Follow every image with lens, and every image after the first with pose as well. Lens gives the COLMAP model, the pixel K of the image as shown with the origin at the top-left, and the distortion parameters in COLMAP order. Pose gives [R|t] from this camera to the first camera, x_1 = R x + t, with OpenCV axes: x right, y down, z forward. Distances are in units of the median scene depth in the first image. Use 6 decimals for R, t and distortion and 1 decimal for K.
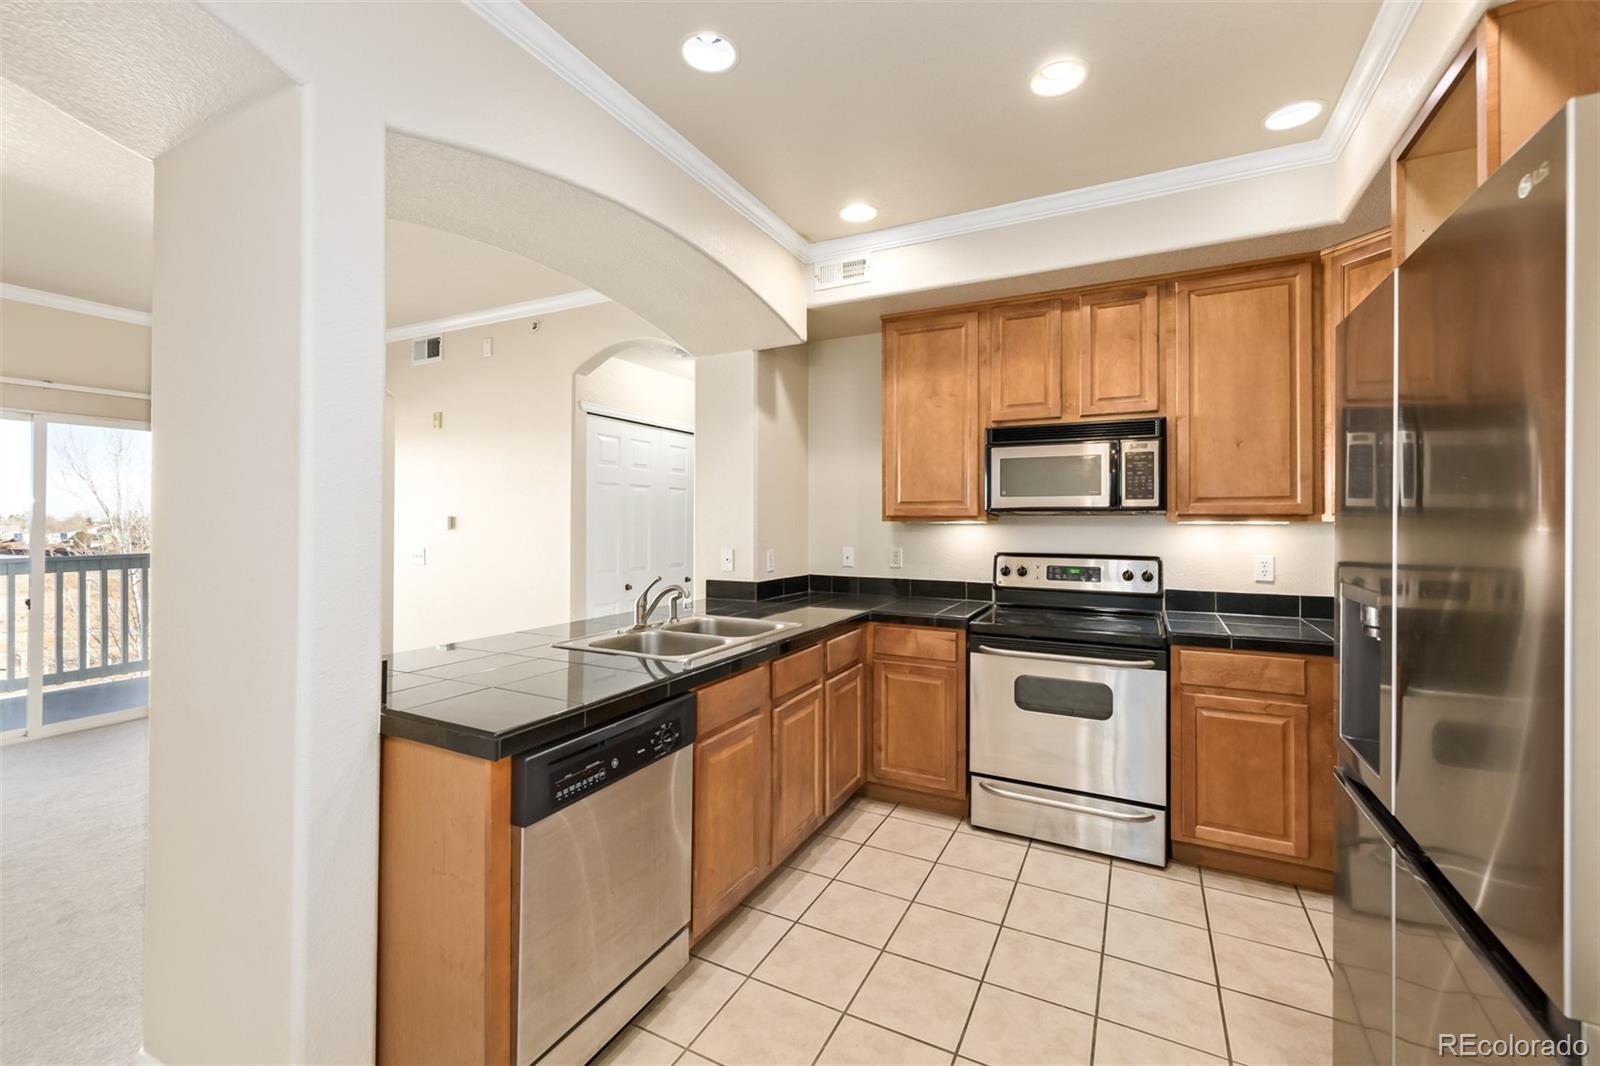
lens RADIAL K [[677.3, 0, 785.8], [0, 677.3, 516.2], [0, 0, 1]] dist [-0.001823, 0.000114]
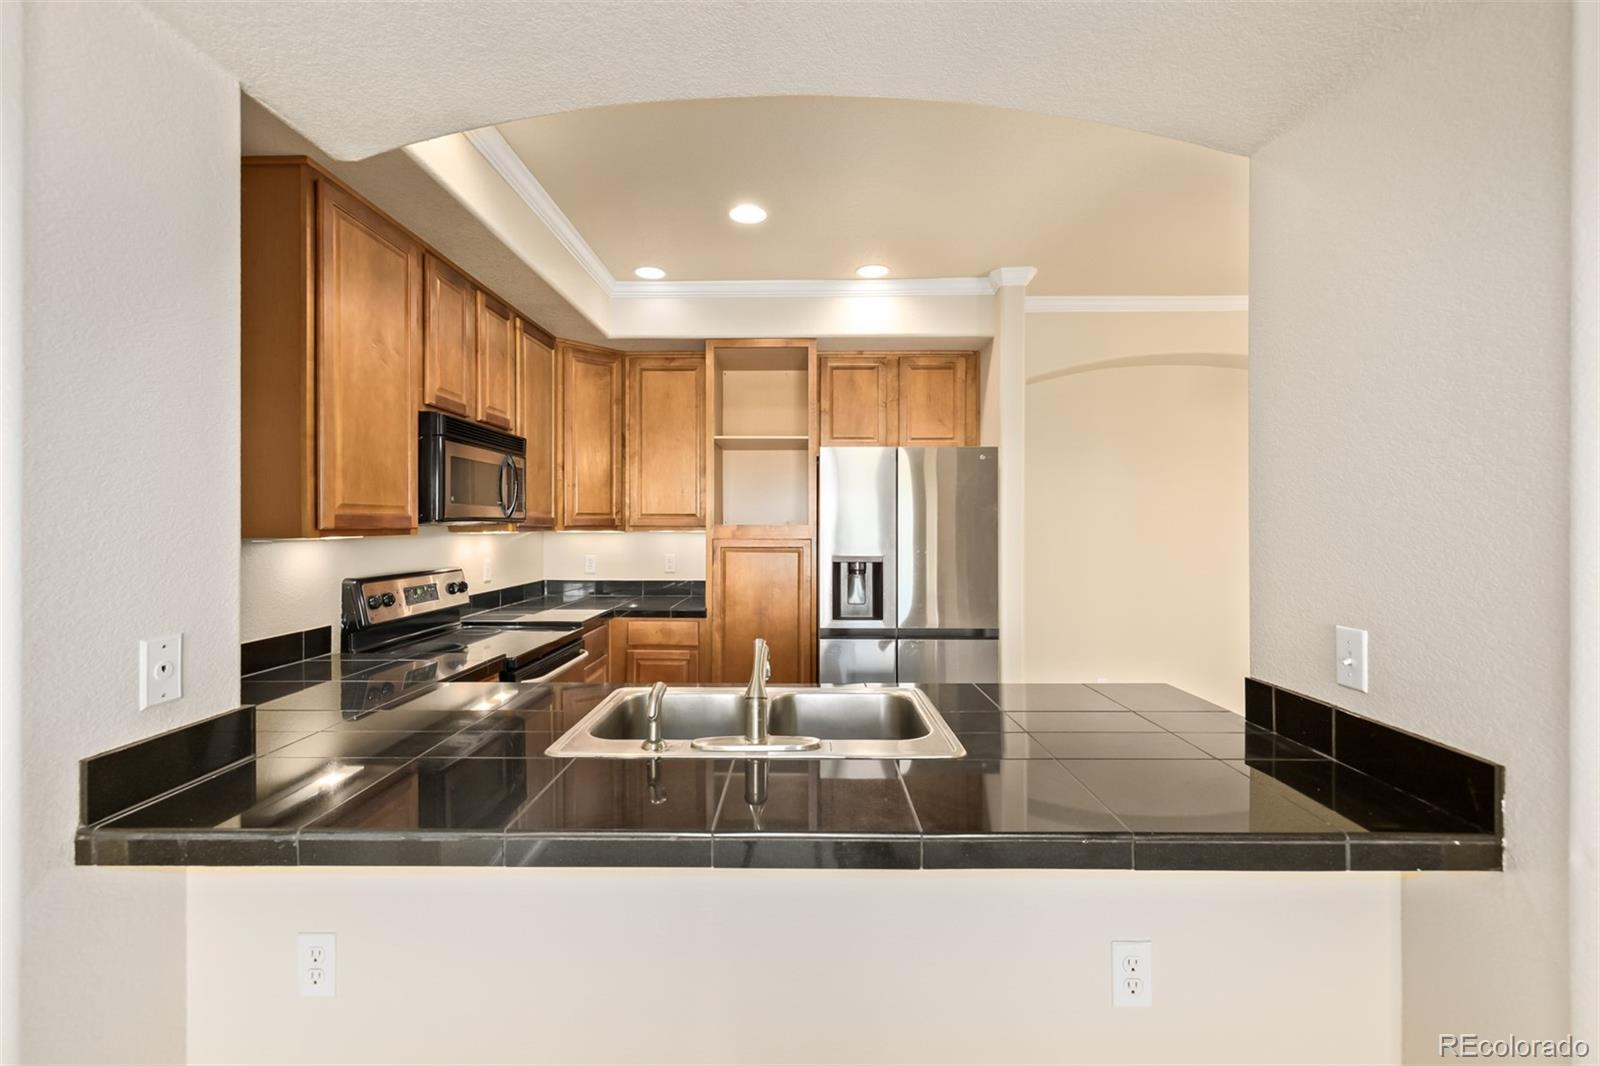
lens RADIAL K [[677.3, 0, 816.0], [0, 677.3, 521.6], [0, 0, 1]] dist [-0.001823, 0.000114]
pose [[-0.481664, 0.004459, 0.876345, -0.620846], [0.006022, 0.999980, -0.001778, -0.003357], [-0.876335, 0.004421, -0.481681, 1.066080]]
